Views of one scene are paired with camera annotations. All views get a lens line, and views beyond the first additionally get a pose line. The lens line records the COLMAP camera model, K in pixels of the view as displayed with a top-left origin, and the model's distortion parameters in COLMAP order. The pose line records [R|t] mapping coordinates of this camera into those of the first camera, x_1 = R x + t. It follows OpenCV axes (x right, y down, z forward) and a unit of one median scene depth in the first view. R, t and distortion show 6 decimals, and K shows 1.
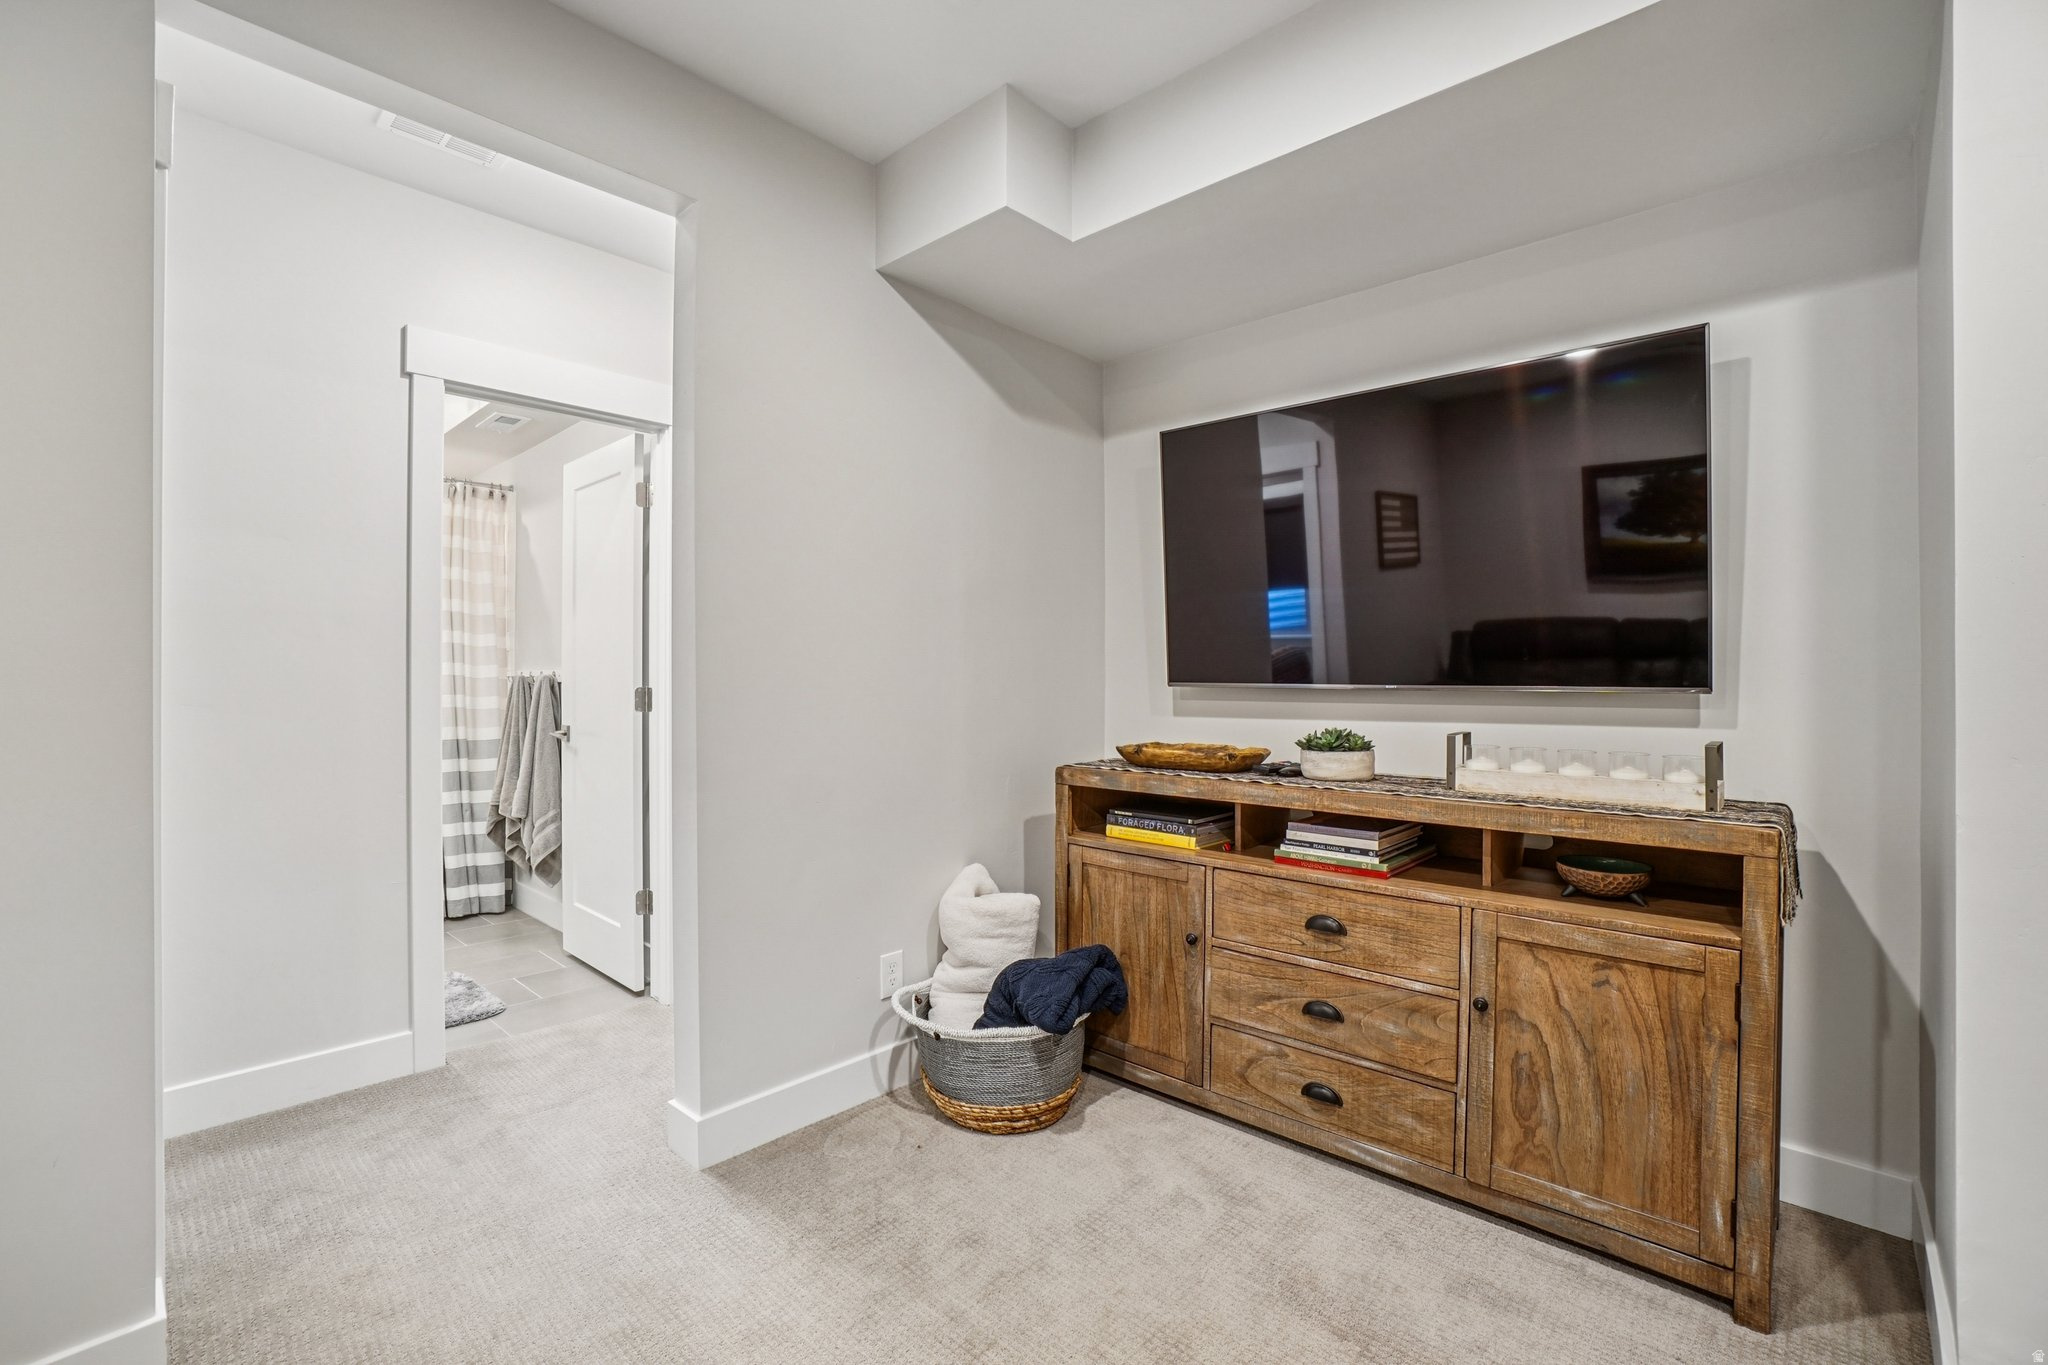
lens RADIAL K [[906.4, 0, 1002.9], [0, 906.4, 683.4], [0, 0, 1]] dist [-0.060949, 0.023102]
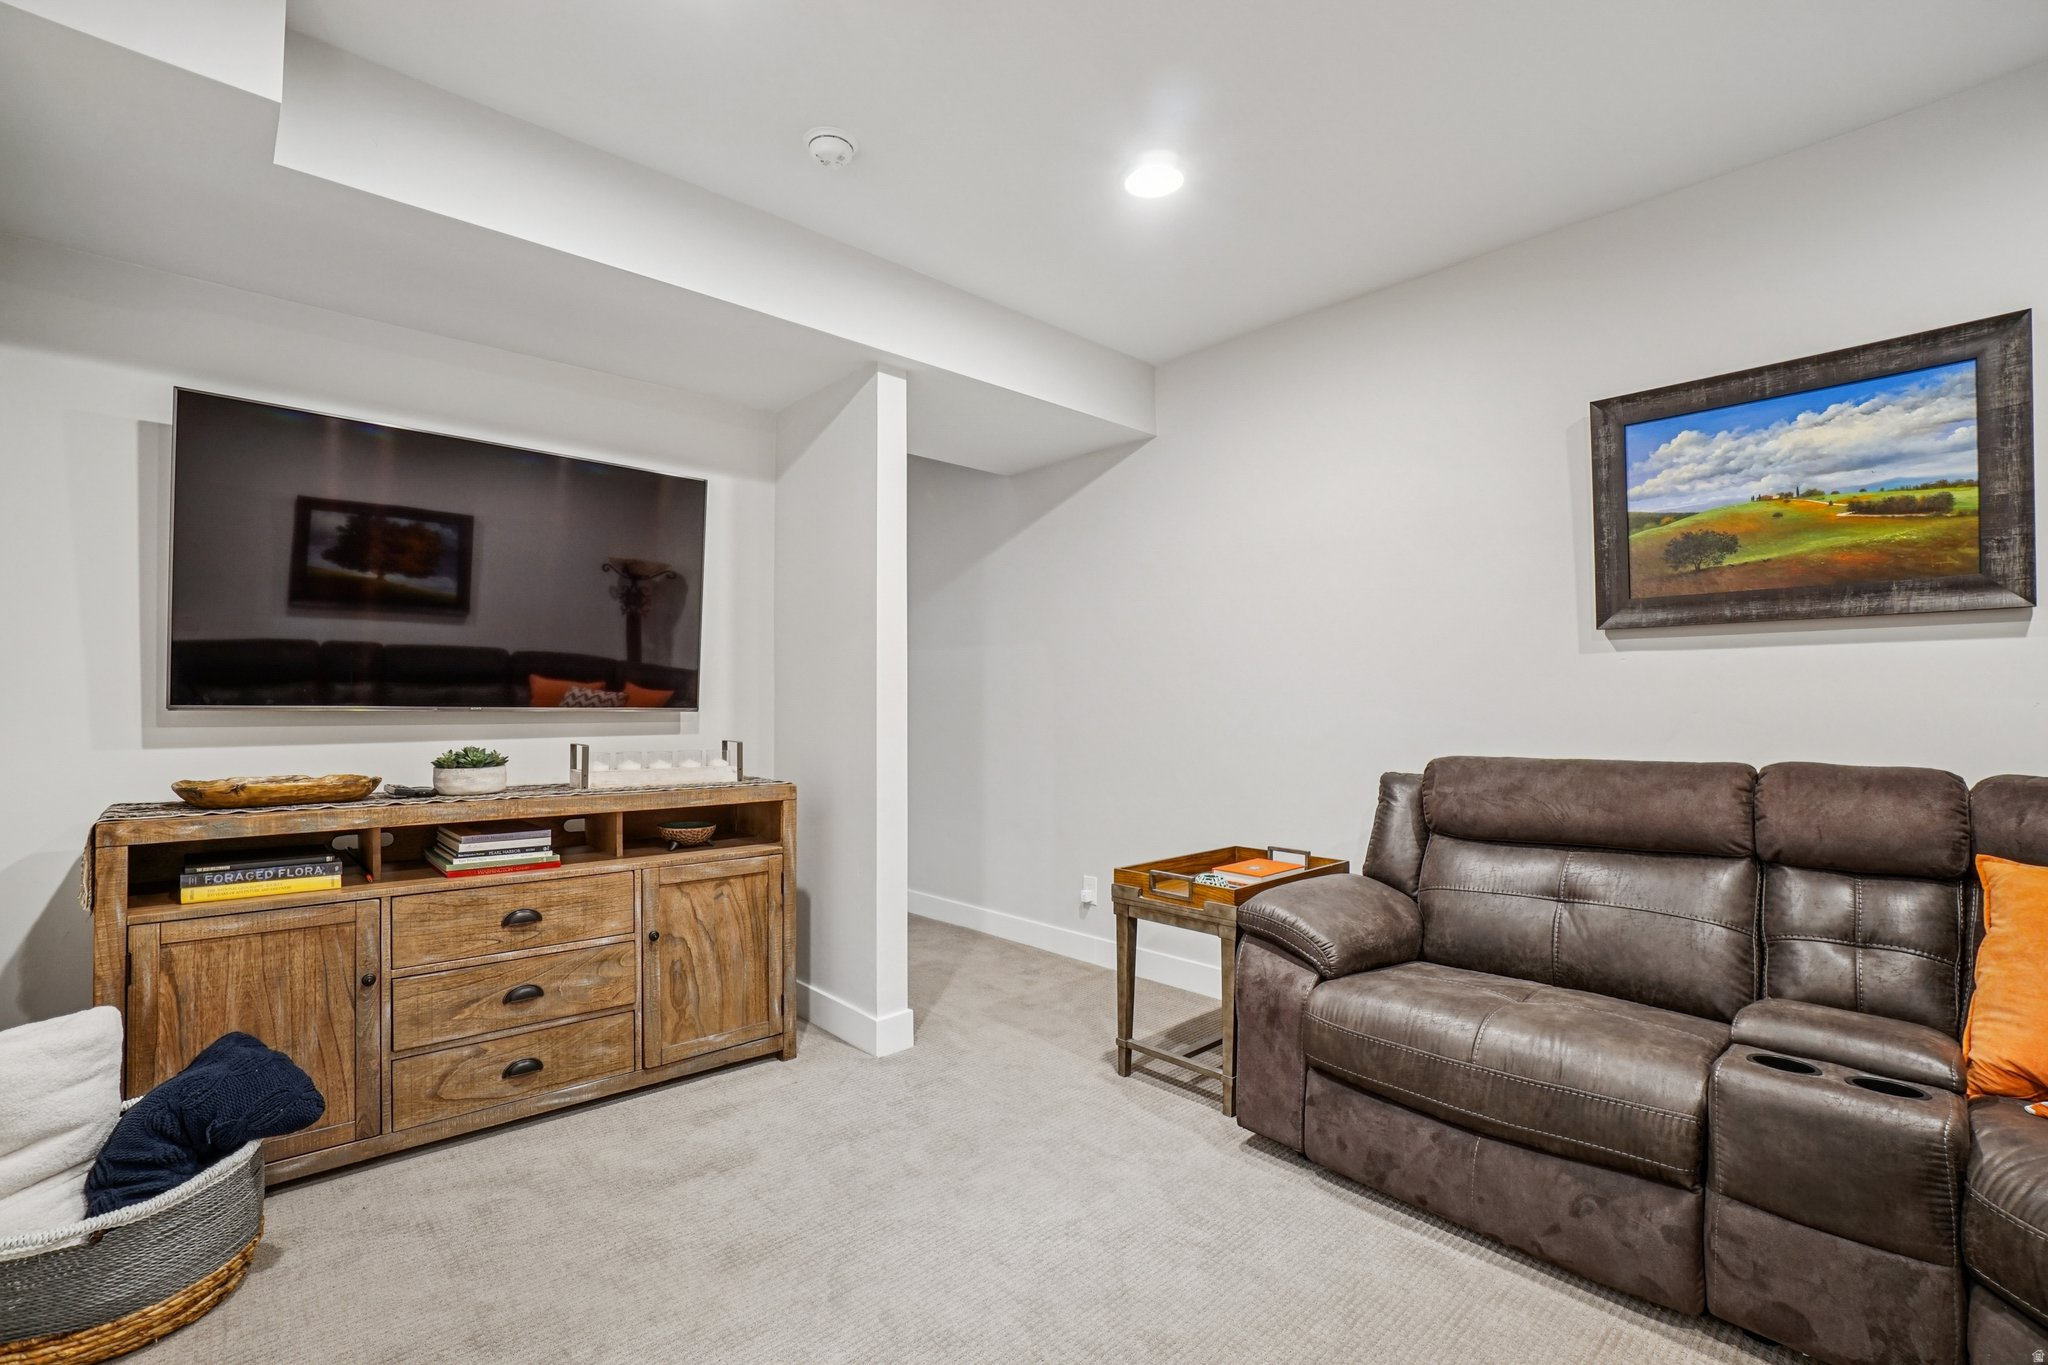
lens RADIAL K [[901.0, 0, 1004.4], [0, 901.0, 678.2], [0, 0, 1]] dist [-0.062914, 0.022708]
pose [[0.080359, 0.028719, 0.996352, -0.727549], [0.004272, 0.999566, -0.029156, 0.000171], [-0.996757, 0.006599, 0.080201, 0.298605]]
